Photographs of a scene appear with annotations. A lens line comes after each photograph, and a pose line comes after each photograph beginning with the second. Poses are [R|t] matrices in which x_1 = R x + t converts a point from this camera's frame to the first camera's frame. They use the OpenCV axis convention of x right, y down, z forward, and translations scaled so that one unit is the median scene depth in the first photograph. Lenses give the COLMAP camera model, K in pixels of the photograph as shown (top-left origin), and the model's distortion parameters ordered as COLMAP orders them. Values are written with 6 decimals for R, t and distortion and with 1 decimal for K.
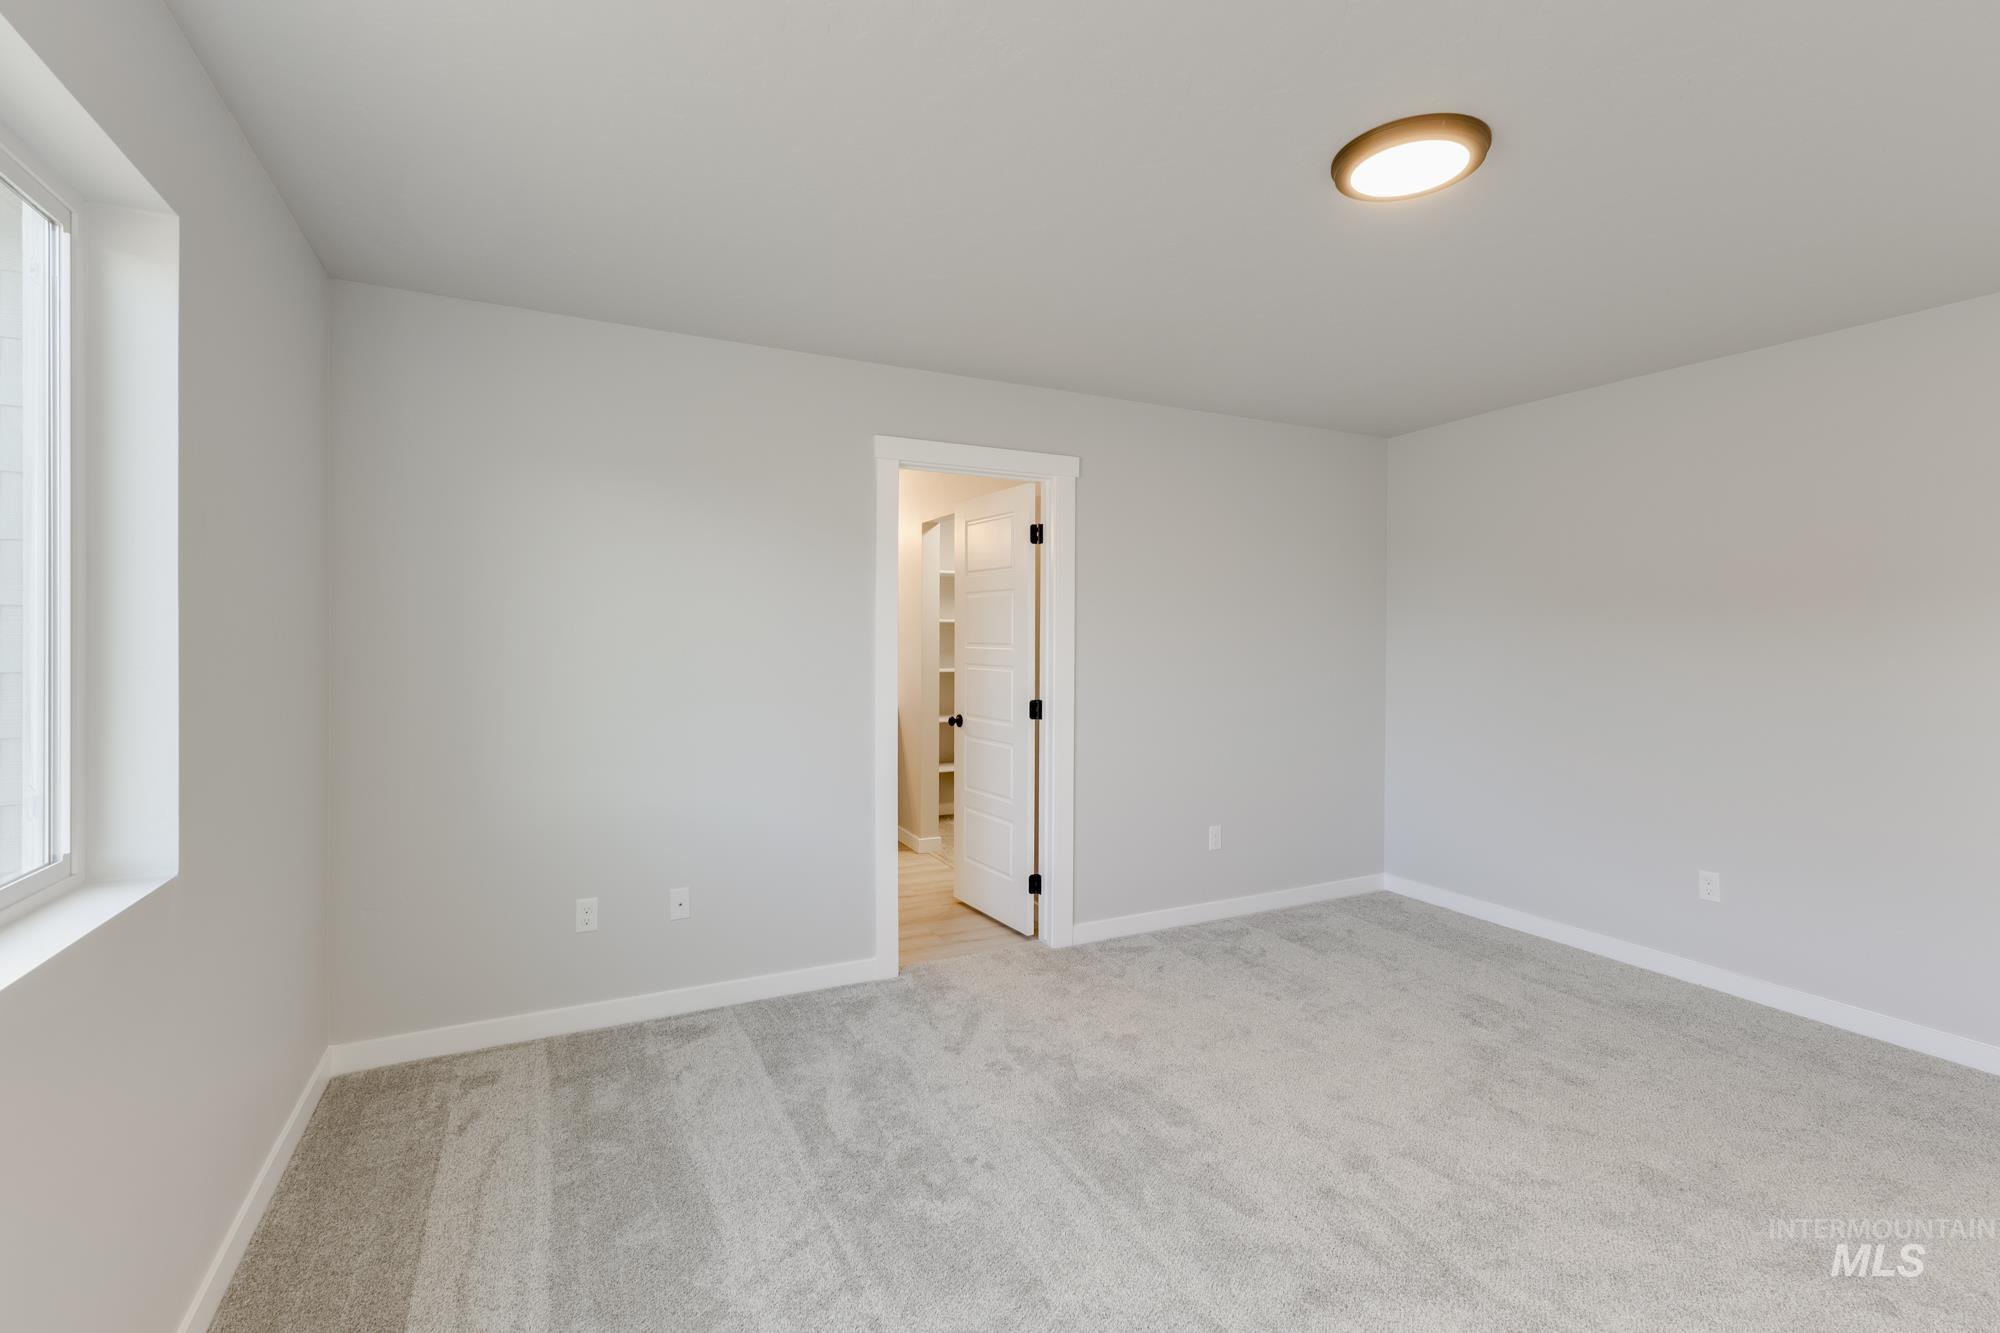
lens RADIAL K [[908.0, 0, 1022.7], [0, 908.0, 644.3], [0, 0, 1]] dist [0.015066, -0.000242]
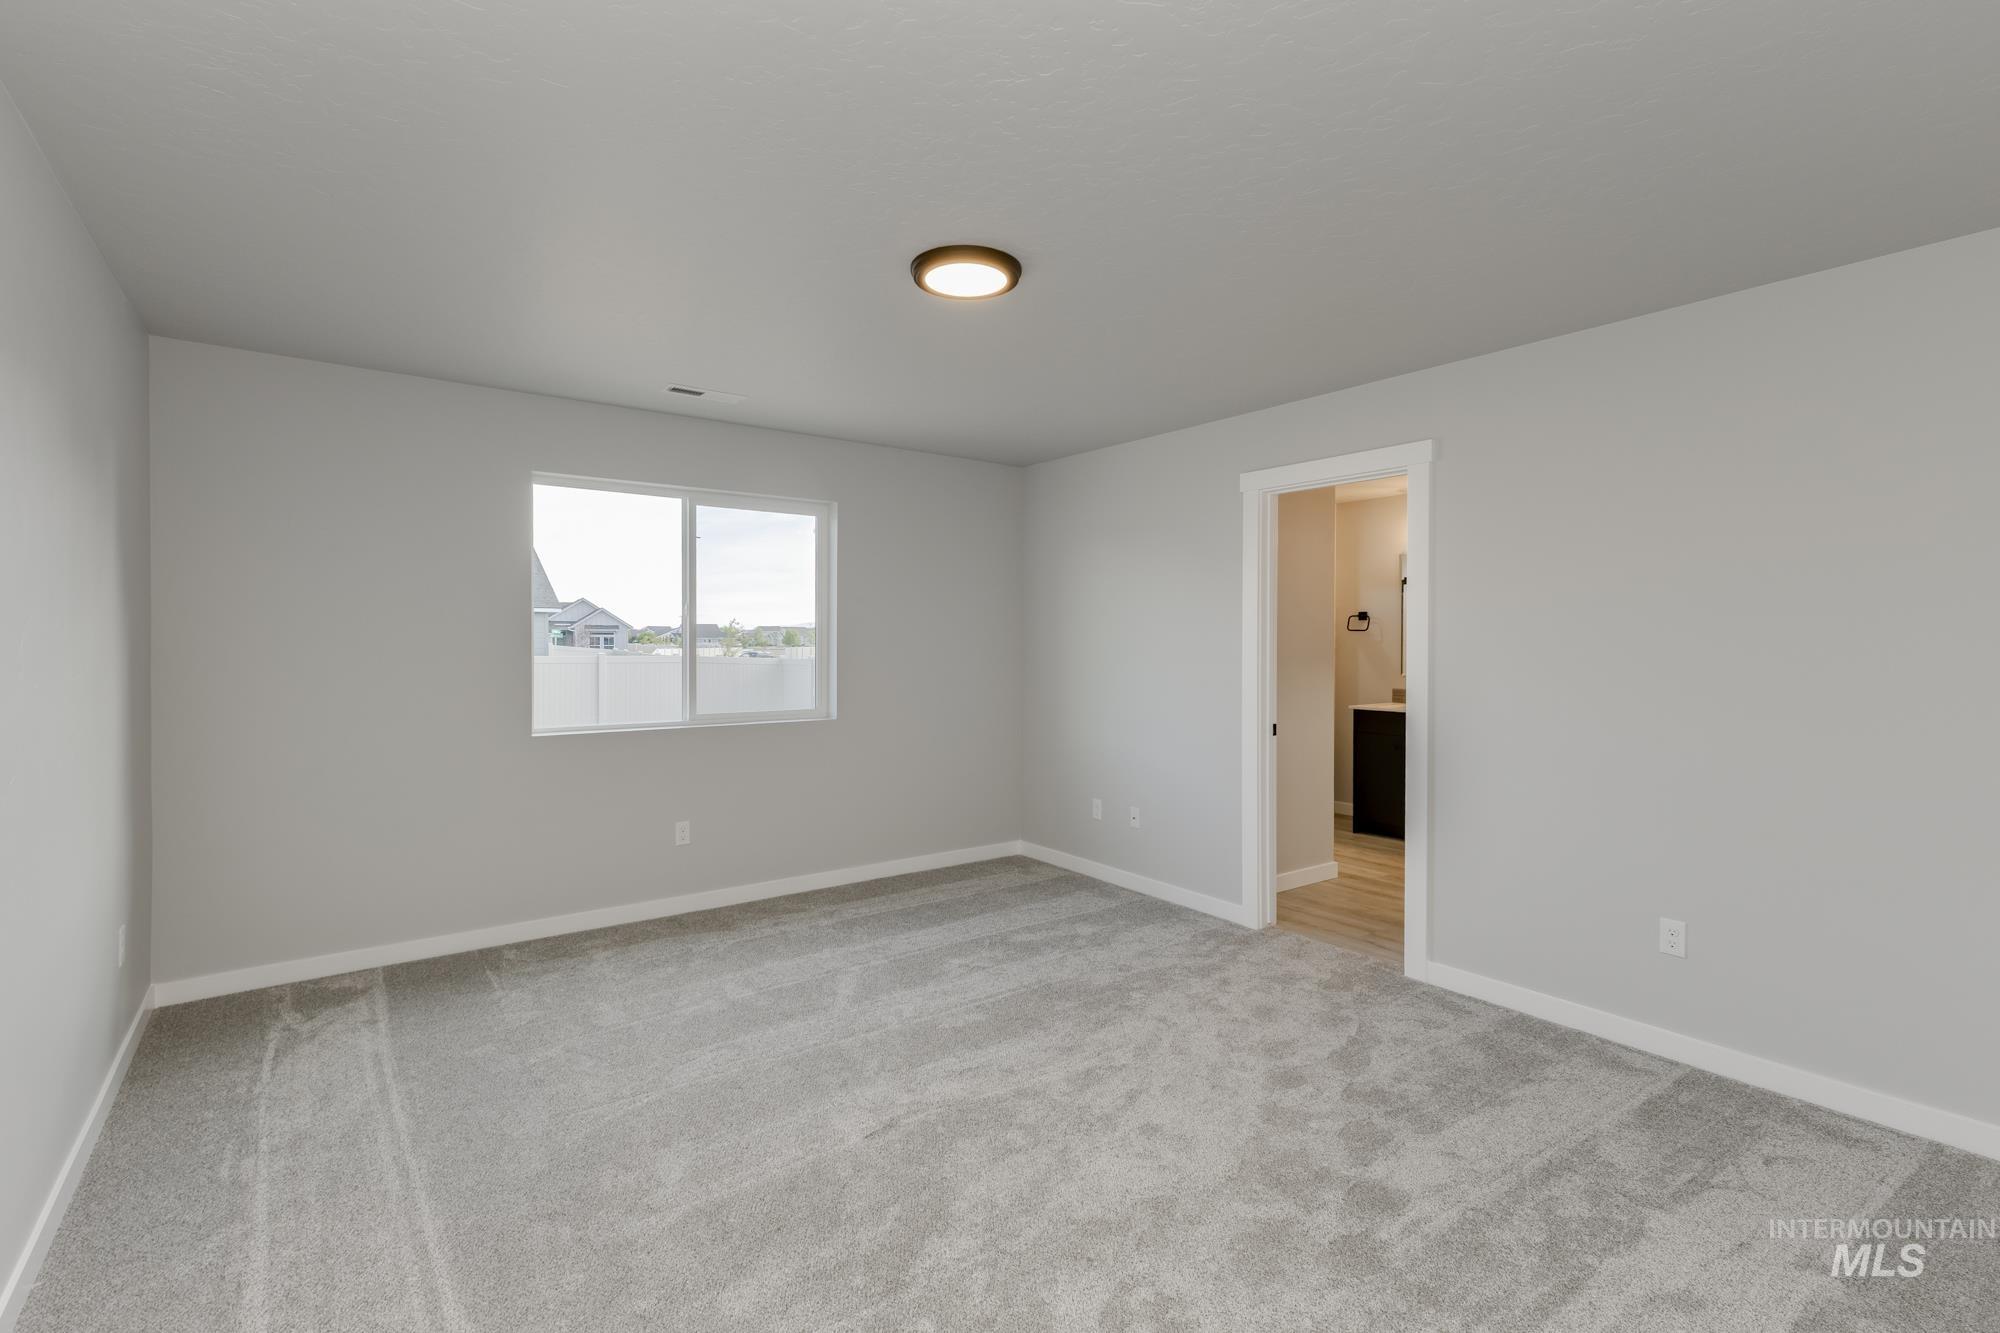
lens RADIAL K [[908.0, 0, 1022.7], [0, 908.0, 644.3], [0, 0, 1]] dist [0.015066, -0.000242]
pose [[0.156849, -0.006212, -0.987603, 1.013079], [-0.002759, 0.999974, -0.006728, 0.002601], [0.987619, 0.003780, 0.156828, 0.523567]]
